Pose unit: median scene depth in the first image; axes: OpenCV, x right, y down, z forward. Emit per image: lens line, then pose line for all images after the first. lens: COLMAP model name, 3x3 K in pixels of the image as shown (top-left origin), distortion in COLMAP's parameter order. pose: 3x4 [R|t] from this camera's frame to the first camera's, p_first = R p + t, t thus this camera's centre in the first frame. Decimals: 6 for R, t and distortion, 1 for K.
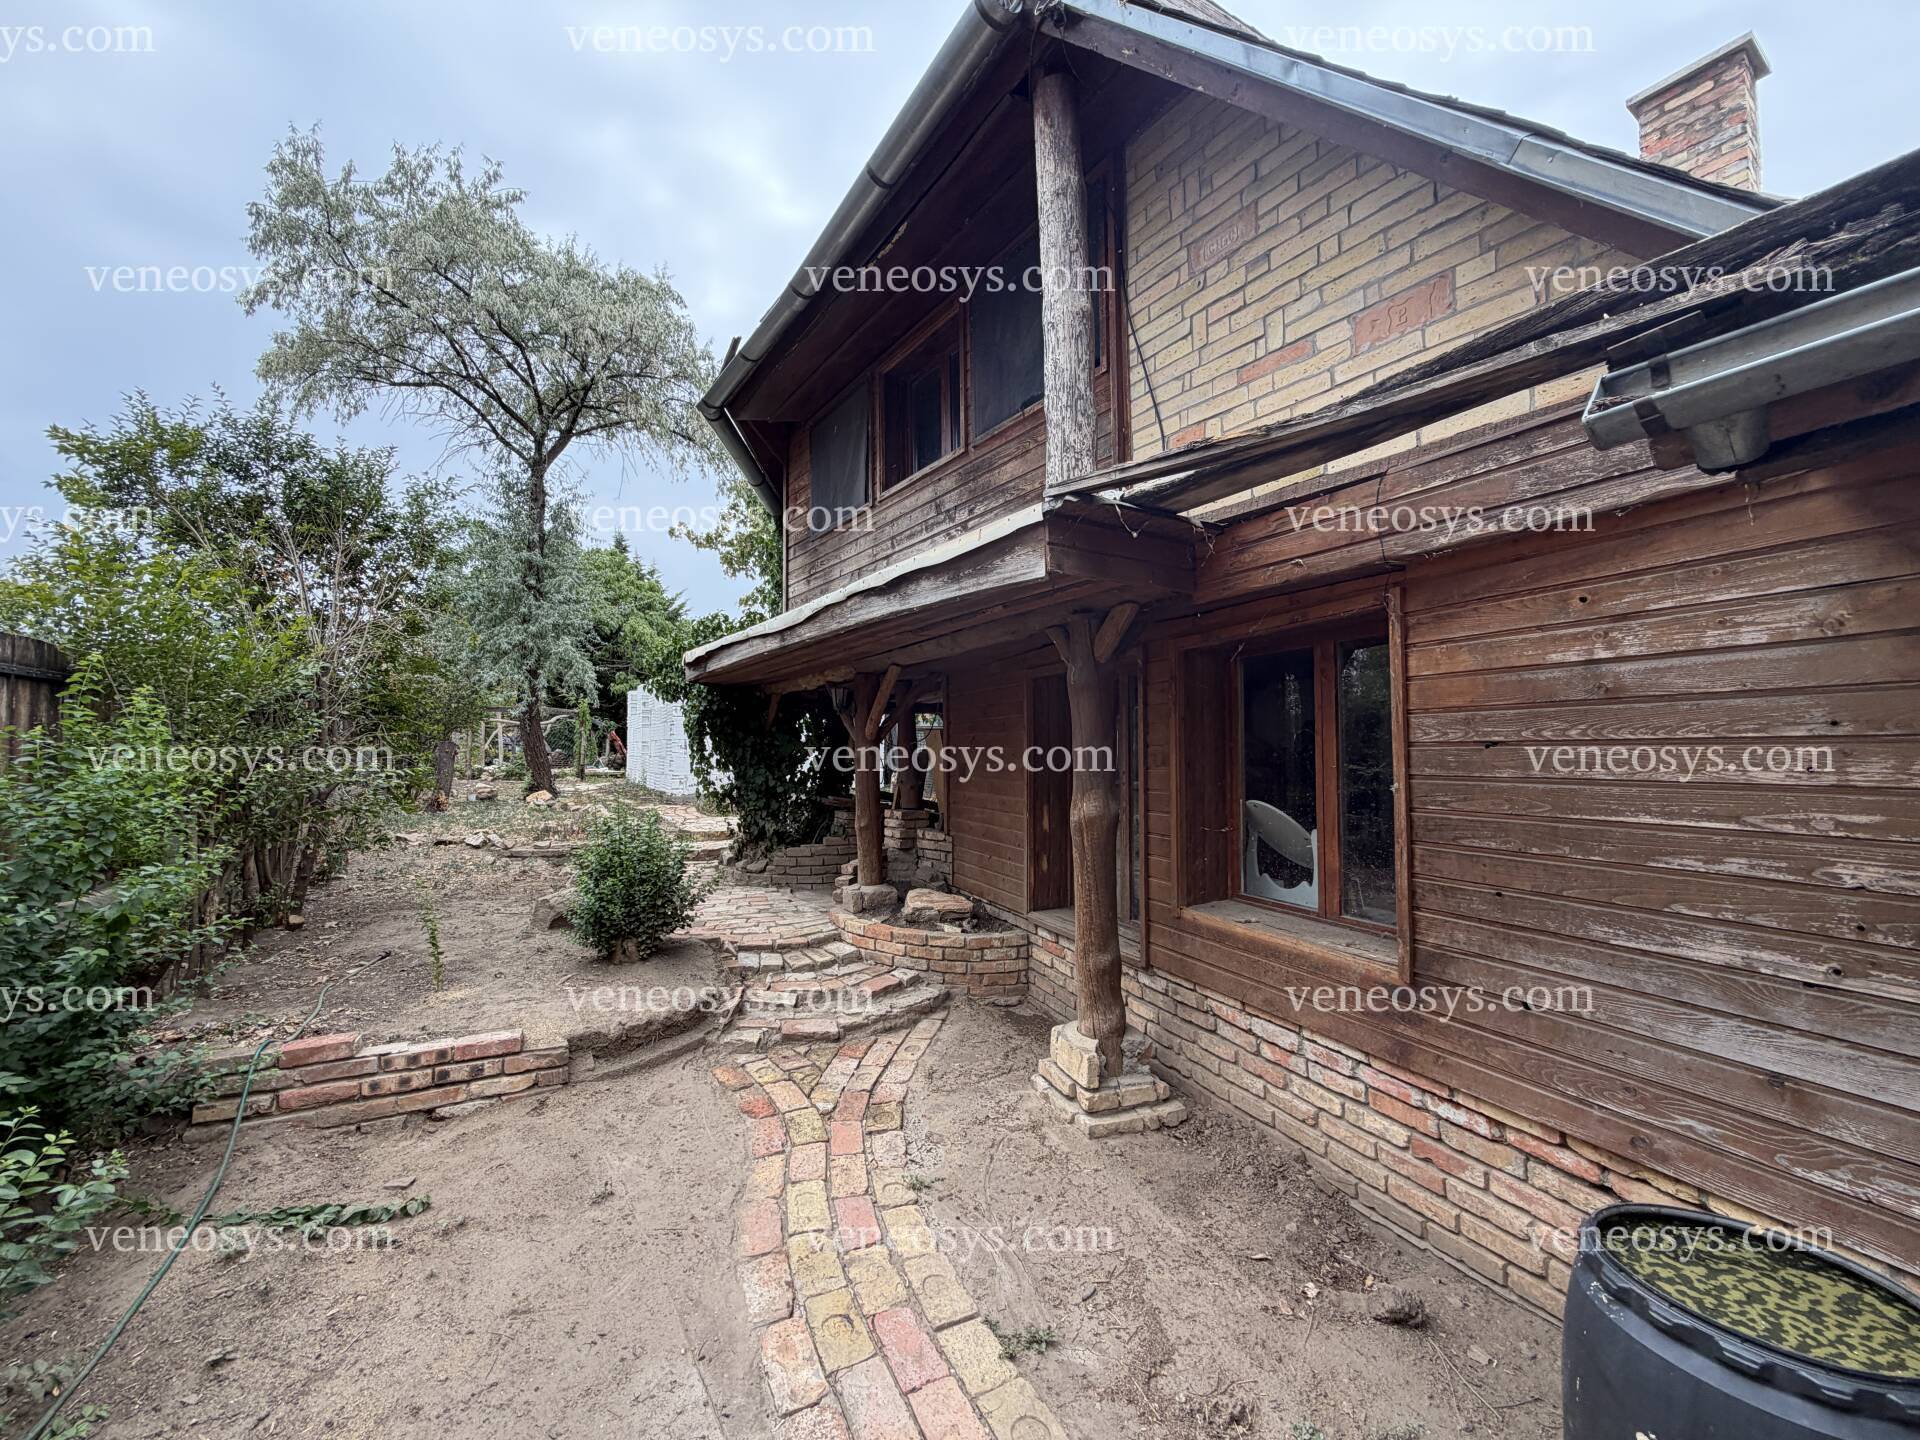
lens RADIAL K [[764.8, 0, 955.4], [0, 764.8, 721.8], [0, 0, 1]] dist [0.000365, 0.000078]
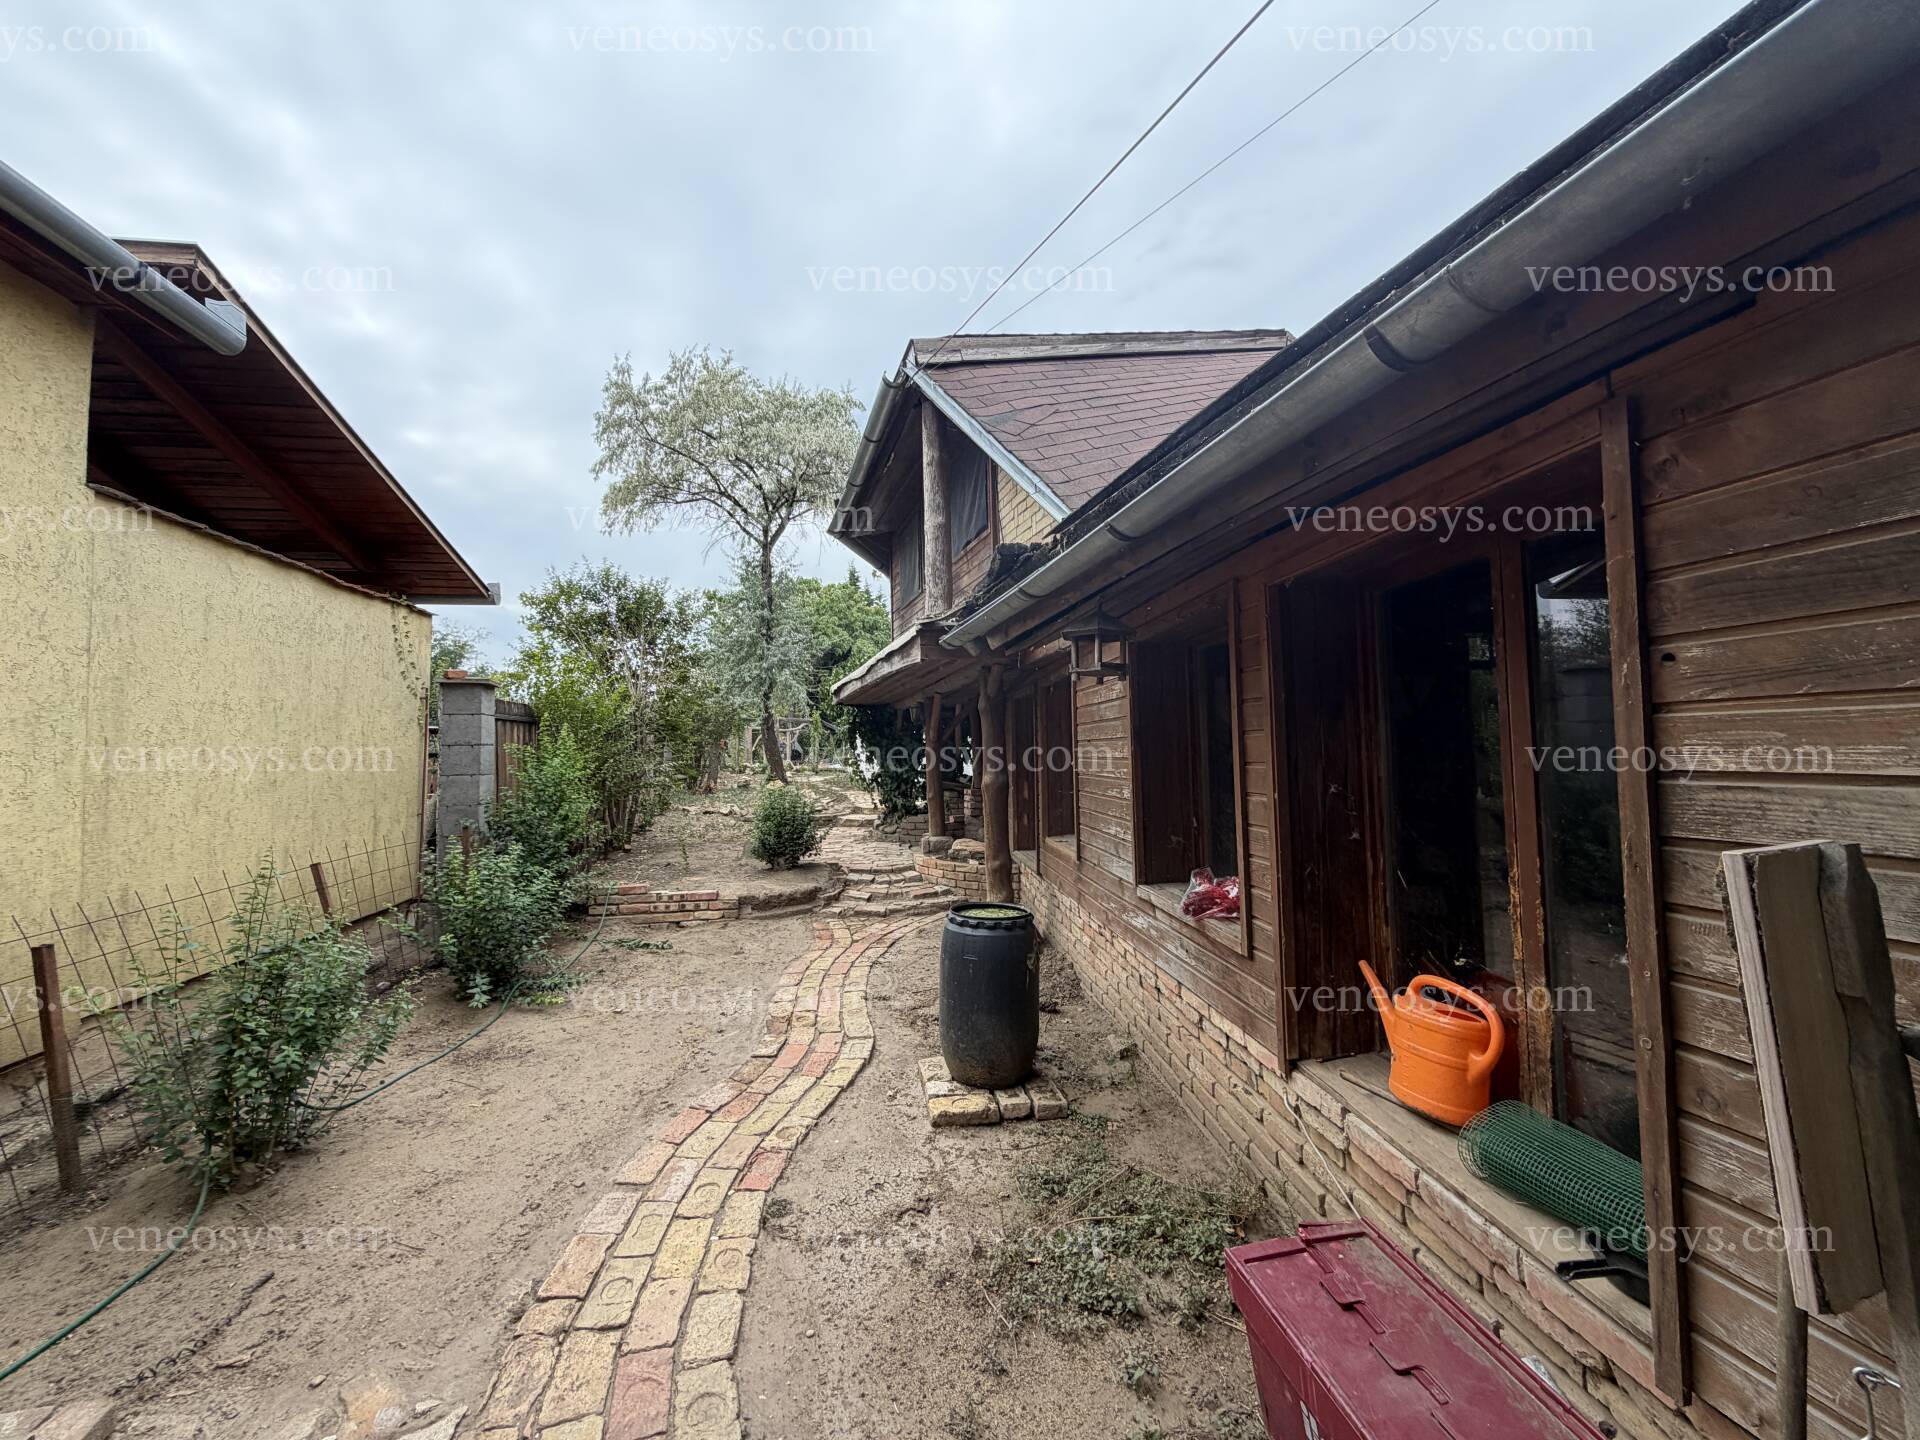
lens RADIAL K [[764.8, 0, 955.4], [0, 764.8, 721.8], [0, 0, 1]] dist [0.000365, 0.000078]
pose [[0.950422, -0.027341, -0.309758, 0.414019], [0.028768, 0.999586, 0.000038, -0.013753], [0.309629, -0.008947, 0.950815, -0.446540]]
